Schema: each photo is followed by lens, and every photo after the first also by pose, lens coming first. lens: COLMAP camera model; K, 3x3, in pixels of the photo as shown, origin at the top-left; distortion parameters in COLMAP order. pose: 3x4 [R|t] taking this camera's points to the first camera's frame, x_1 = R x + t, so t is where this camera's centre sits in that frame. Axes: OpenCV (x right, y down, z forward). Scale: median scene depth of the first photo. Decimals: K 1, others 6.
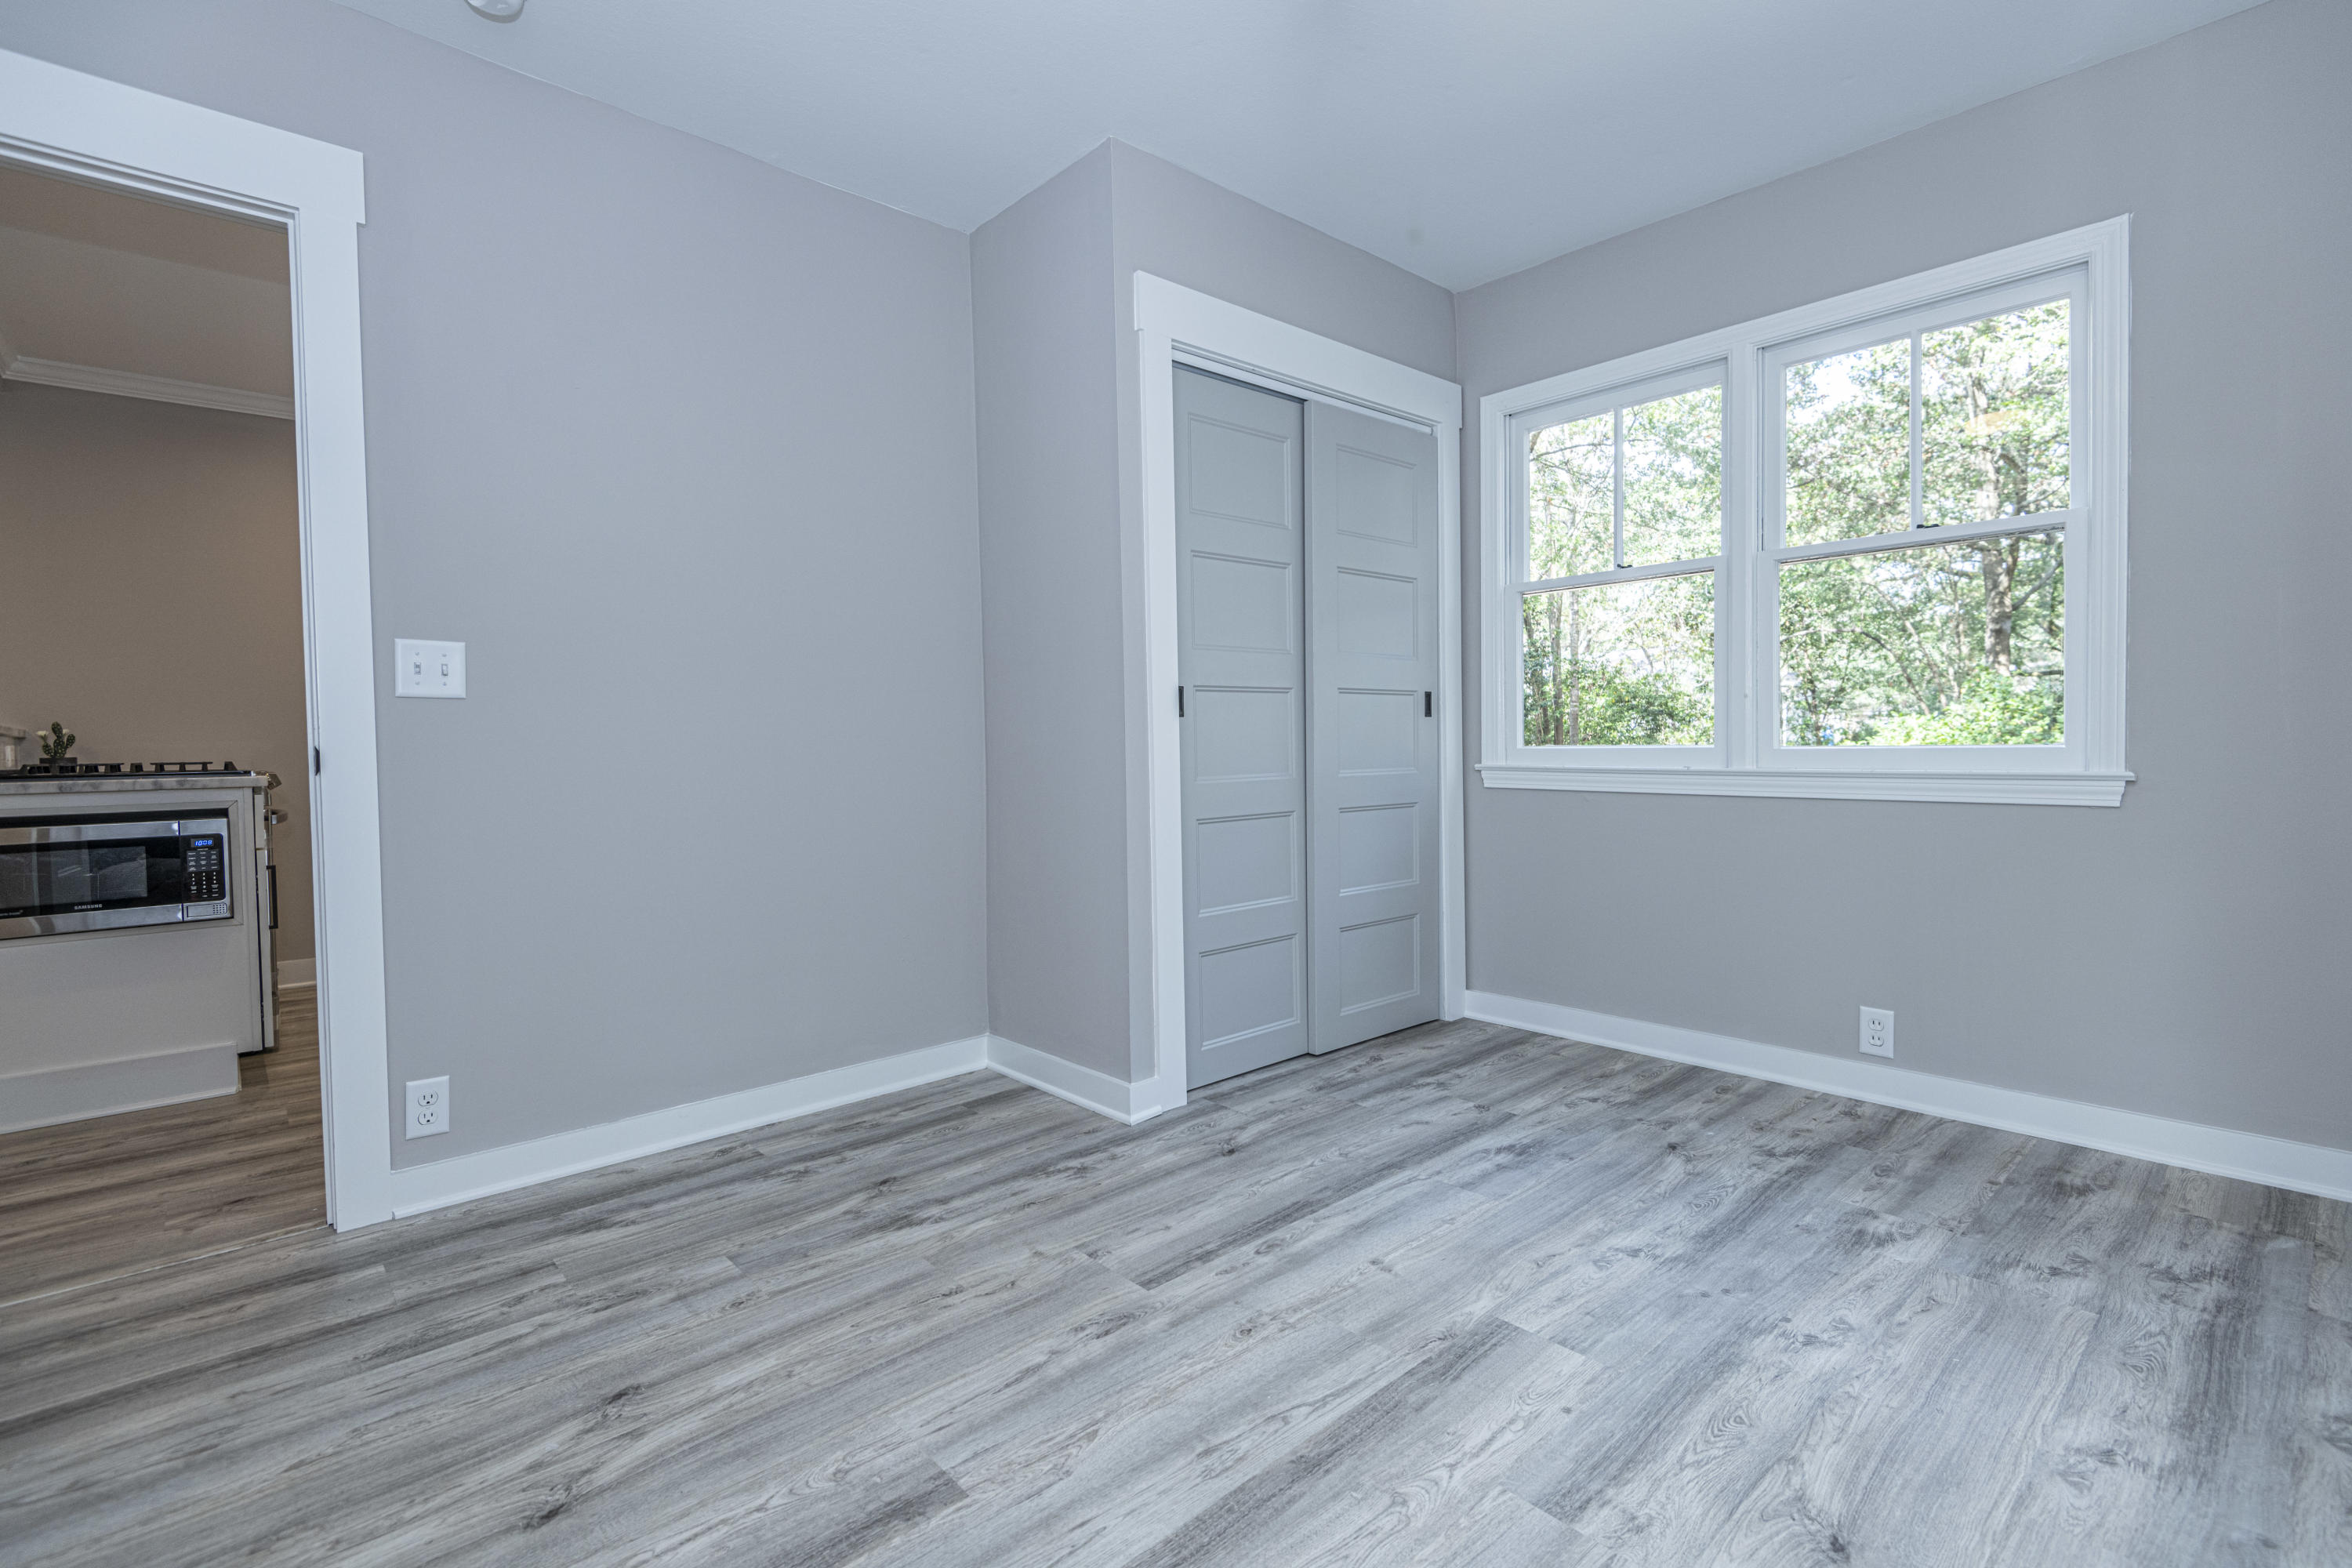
lens RADIAL K [[1063.8, 0, 1178.0], [0, 1063.8, 763.6], [0, 0, 1]] dist [0.024345, -0.013461]
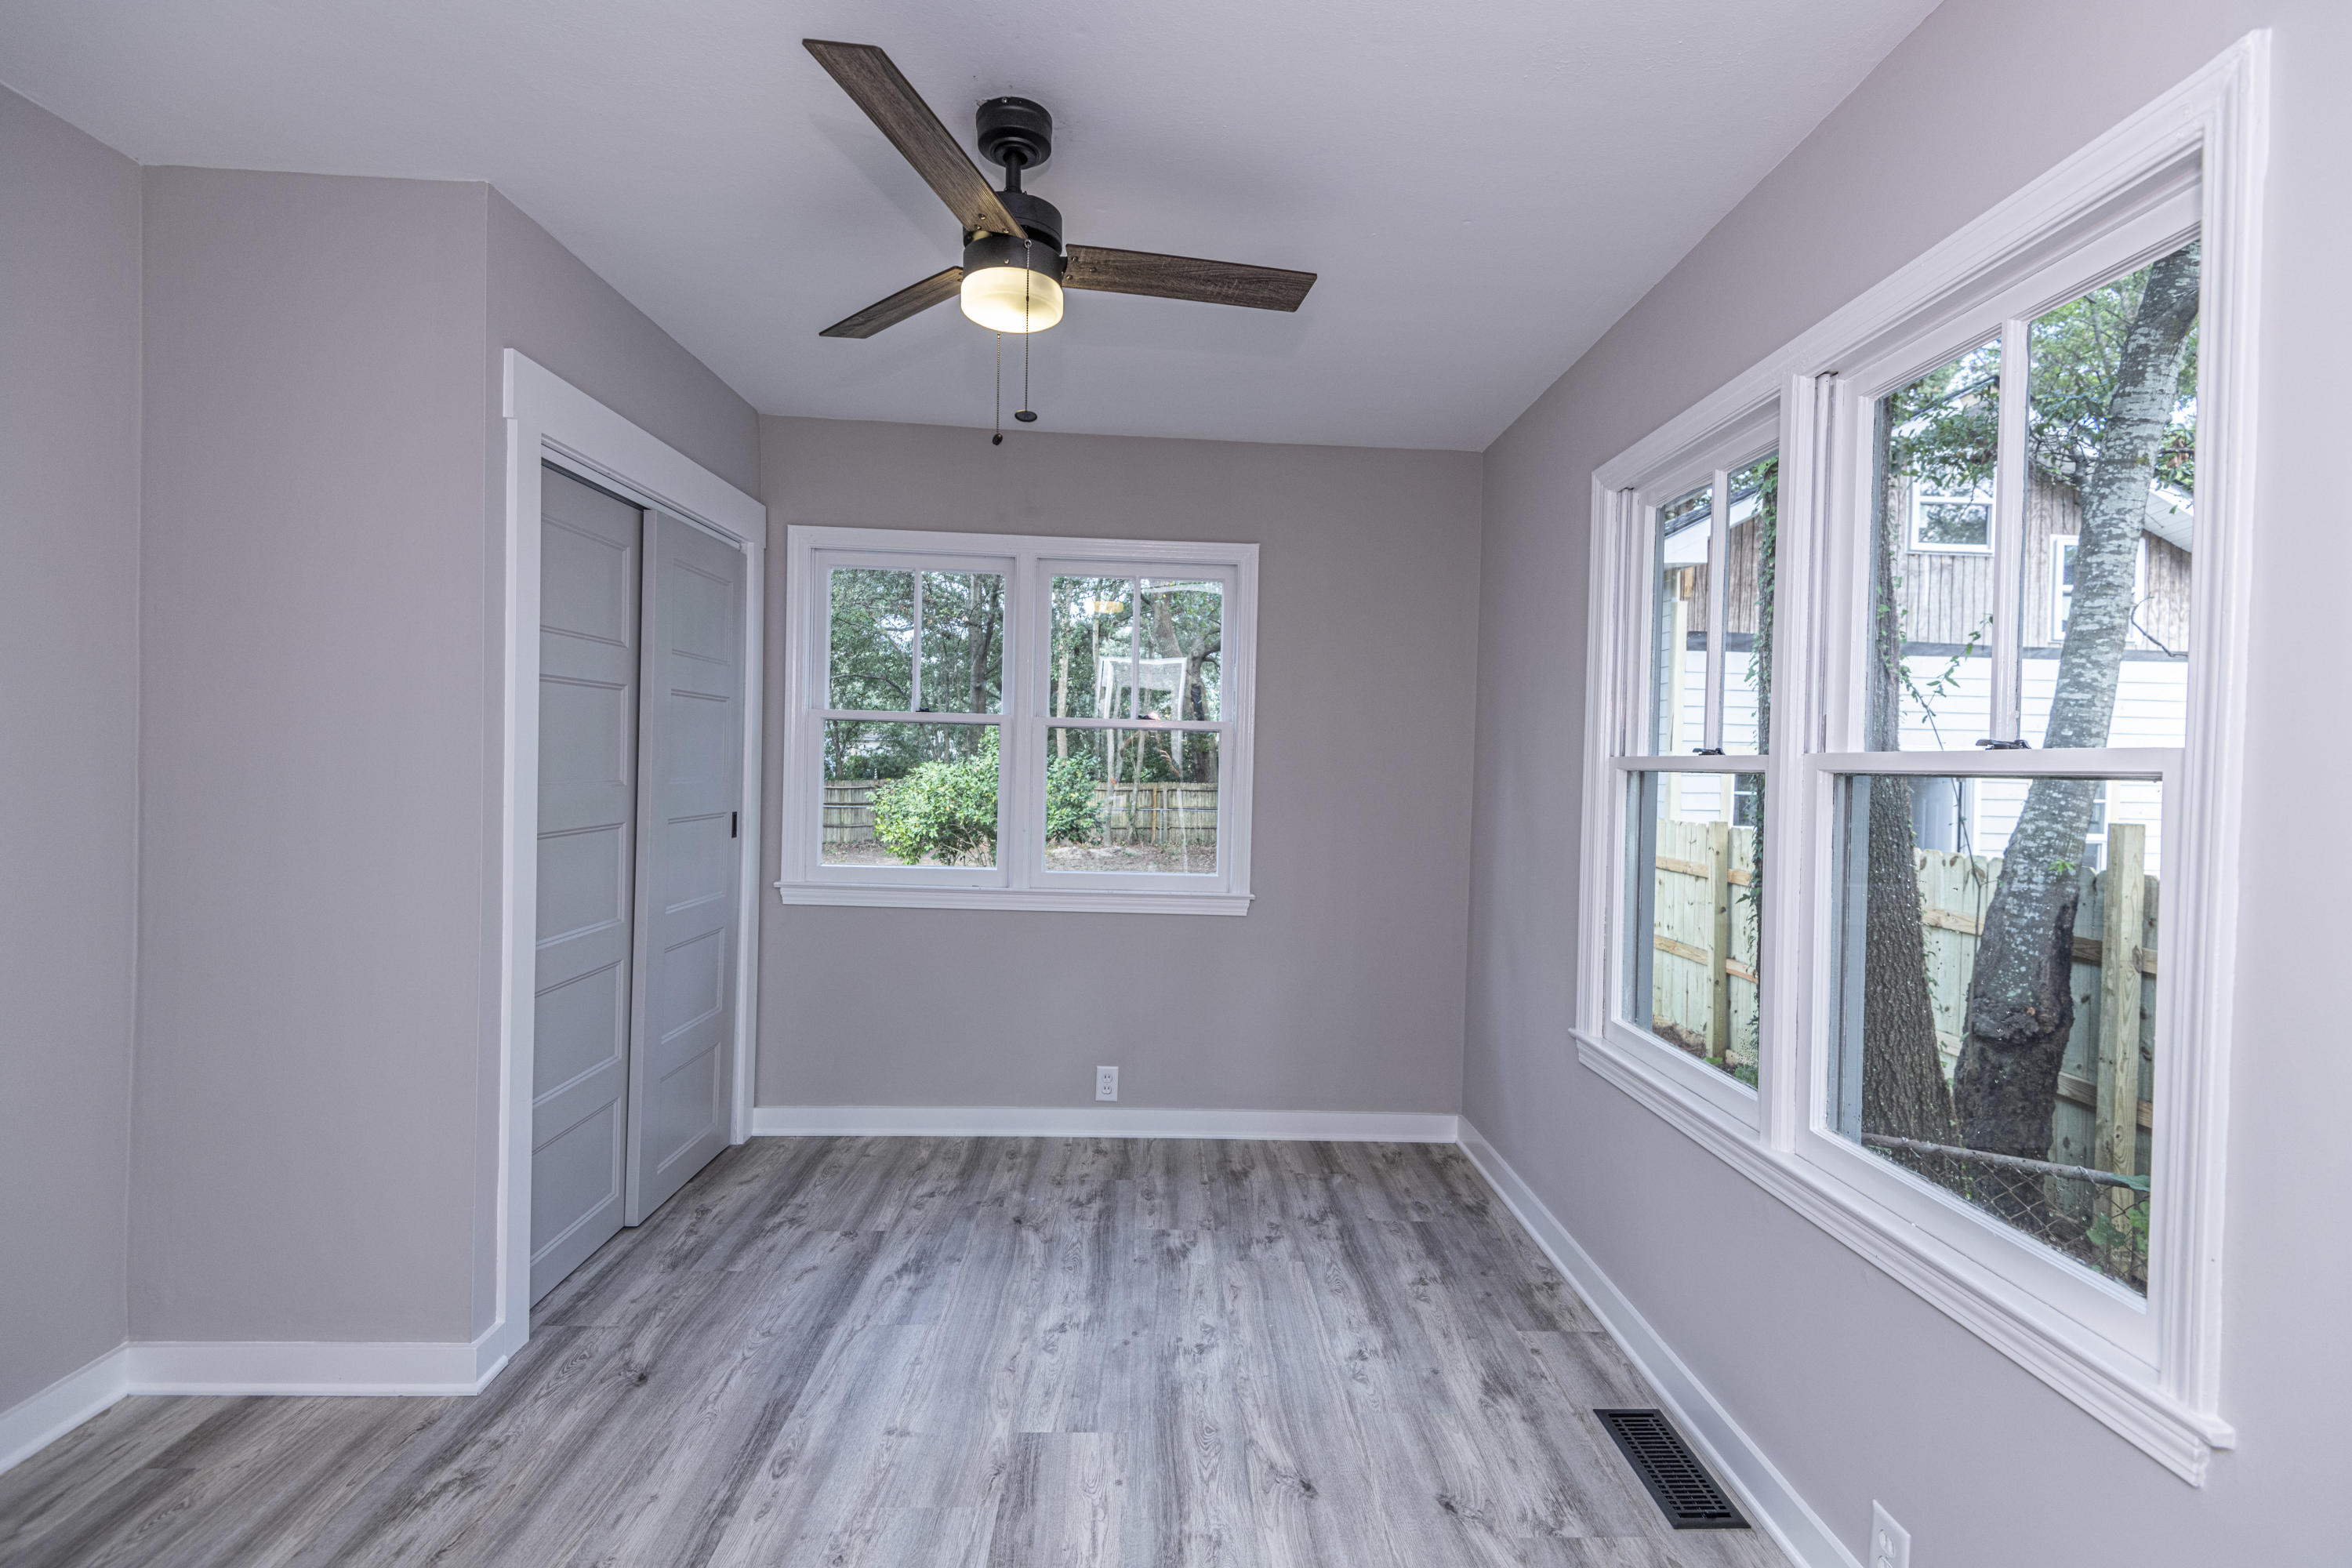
lens RADIAL K [[1063.8, 0, 1194.6], [0, 1063.8, 761.9], [0, 0, 1]] dist [0.024345, -0.013461]
pose [[0.640455, 0.027607, 0.767499, -0.362919], [-0.019109, 0.999617, -0.020011, -0.147685], [-0.767758, -0.001850, 0.640738, 0.061835]]
